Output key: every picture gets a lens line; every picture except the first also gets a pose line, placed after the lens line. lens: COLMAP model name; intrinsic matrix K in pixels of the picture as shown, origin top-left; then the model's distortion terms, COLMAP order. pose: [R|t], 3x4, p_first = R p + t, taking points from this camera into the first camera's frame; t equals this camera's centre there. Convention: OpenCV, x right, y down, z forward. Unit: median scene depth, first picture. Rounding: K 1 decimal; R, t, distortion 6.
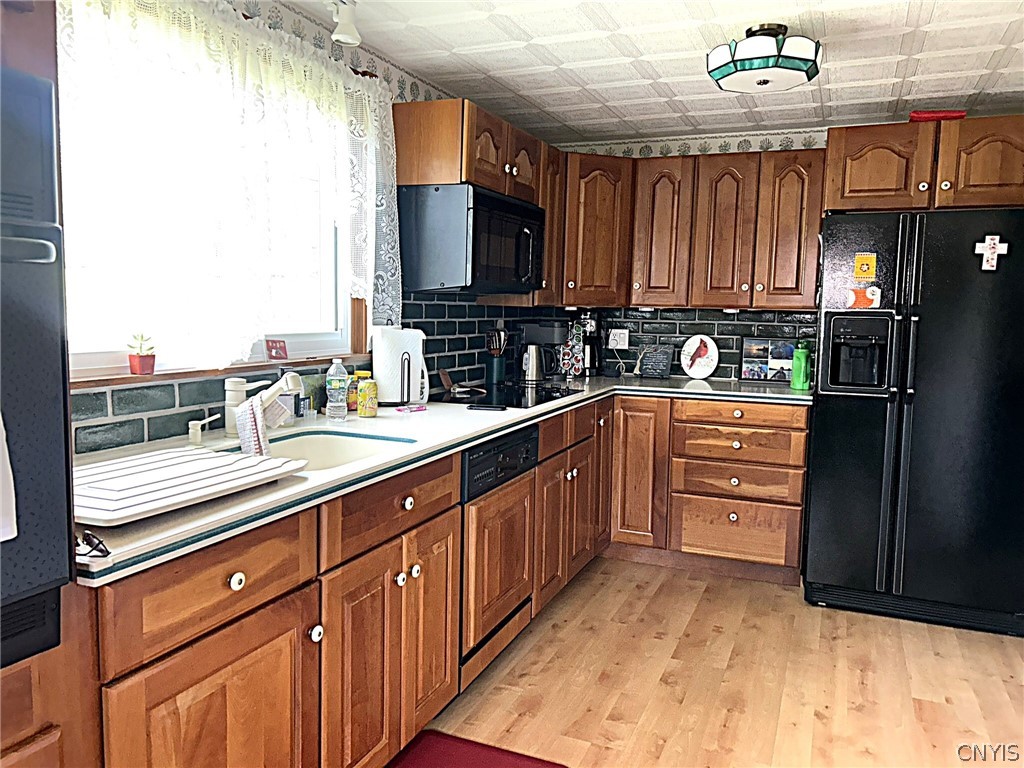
lens RADIAL K [[771.6, 0, 512.0], [0, 771.6, 384.0], [0, 0, 1]] dist [0.062957, -0.072065]
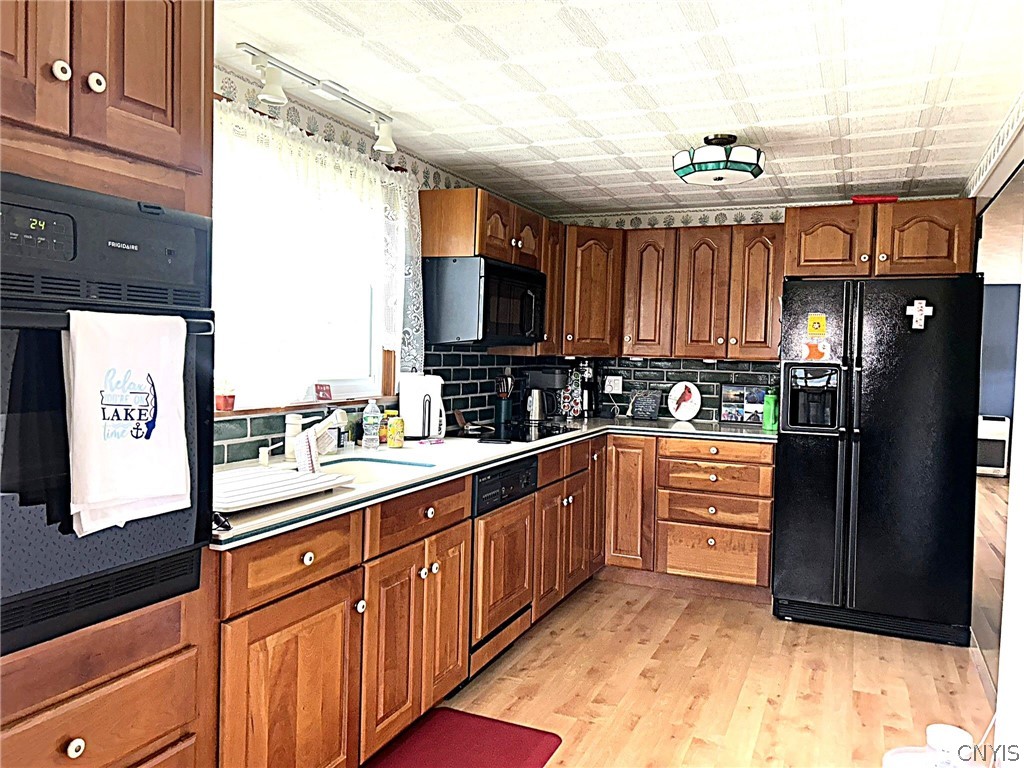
lens RADIAL K [[771.6, 0, 512.0], [0, 771.6, 384.0], [0, 0, 1]] dist [0.062957, -0.072065]
pose [[0.999822, 0.004914, -0.018228, 0.015059], [-0.005980, 0.998246, -0.058902, 0.011243], [0.017906, 0.059000, 0.998097, -0.184024]]
